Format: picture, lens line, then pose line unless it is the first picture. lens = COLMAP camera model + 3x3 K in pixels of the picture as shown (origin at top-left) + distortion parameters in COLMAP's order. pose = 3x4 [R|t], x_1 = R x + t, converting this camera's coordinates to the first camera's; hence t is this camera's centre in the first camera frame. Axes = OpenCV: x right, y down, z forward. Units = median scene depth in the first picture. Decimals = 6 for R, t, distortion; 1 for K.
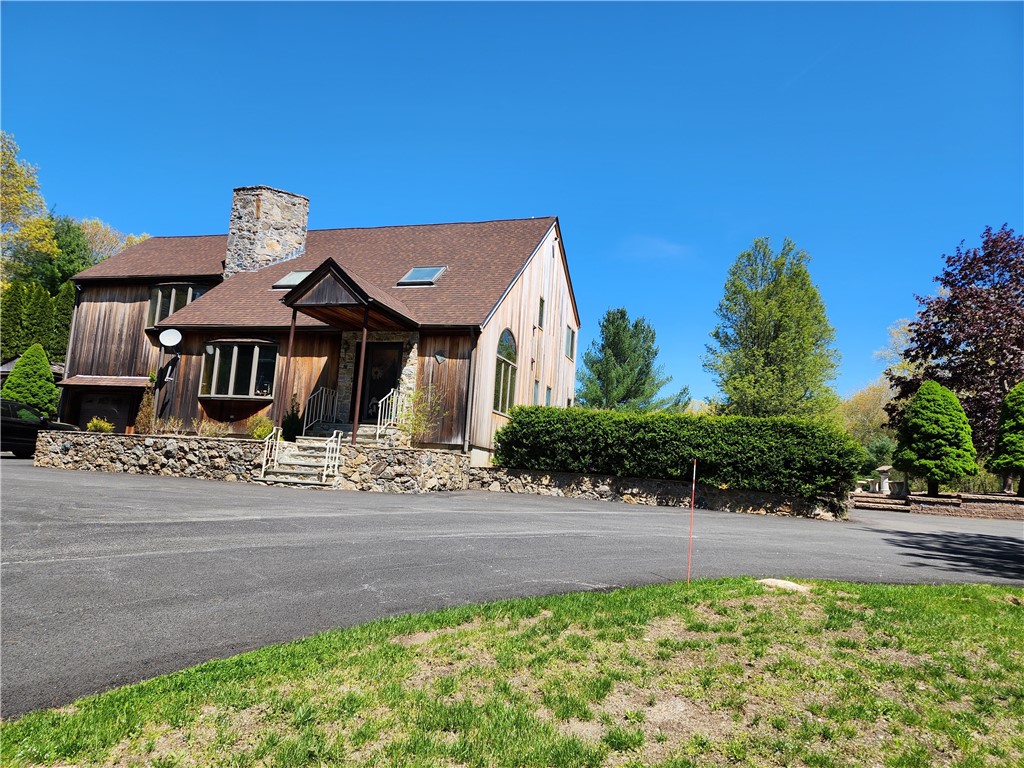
lens RADIAL K [[670.4, 0, 493.2], [0, 670.4, 374.6], [0, 0, 1]] dist [0.088870, -0.067305]
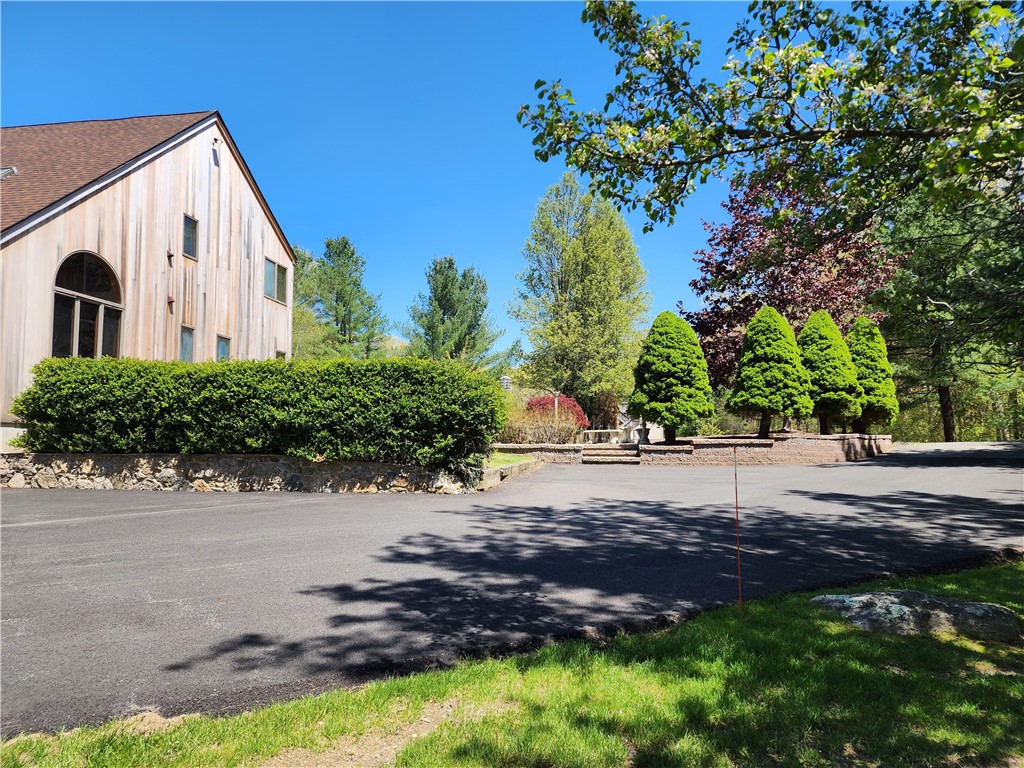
lens RADIAL K [[670.4, 0, 493.2], [0, 670.4, 374.6], [0, 0, 1]] dist [0.088870, -0.067305]
pose [[0.987056, -0.048773, 0.152781, 0.382648], [0.040072, 0.997422, 0.059522, 0.039059], [-0.155290, -0.052629, 0.986466, 0.255311]]
